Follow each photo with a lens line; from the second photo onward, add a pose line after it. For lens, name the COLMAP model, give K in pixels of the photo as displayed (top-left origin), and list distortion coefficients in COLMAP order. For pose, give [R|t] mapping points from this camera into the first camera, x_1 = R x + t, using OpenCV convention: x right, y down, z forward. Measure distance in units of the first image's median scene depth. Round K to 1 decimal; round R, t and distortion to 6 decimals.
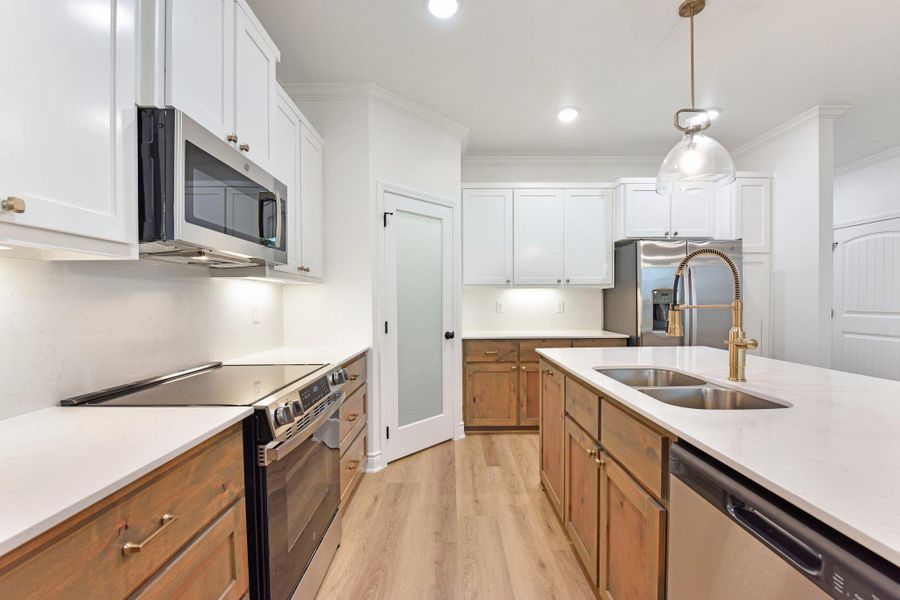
lens RADIAL K [[368.5, 0, 449.4], [0, 368.5, 310.5], [0, 0, 1]] dist [-0.014096, -0.000059]
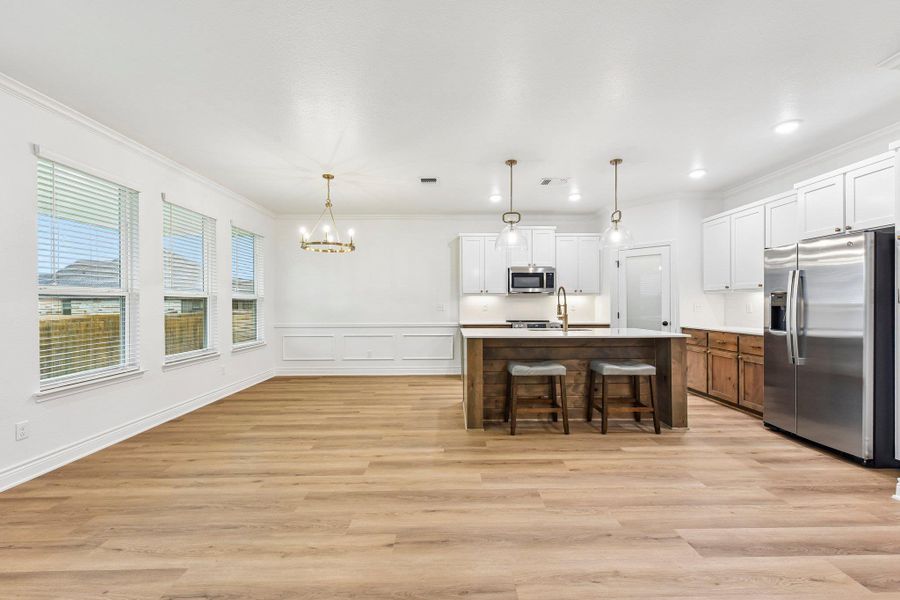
lens RADIAL K [[370.7, 0, 454.6], [0, 370.7, 304.1], [0, 0, 1]] dist [0.000324, -0.000190]
pose [[0.018121, 0.008059, -0.999803, 1.563379], [-0.021055, 0.999749, 0.007677, -0.011531], [0.999614, 0.020911, 0.018286, 0.028388]]
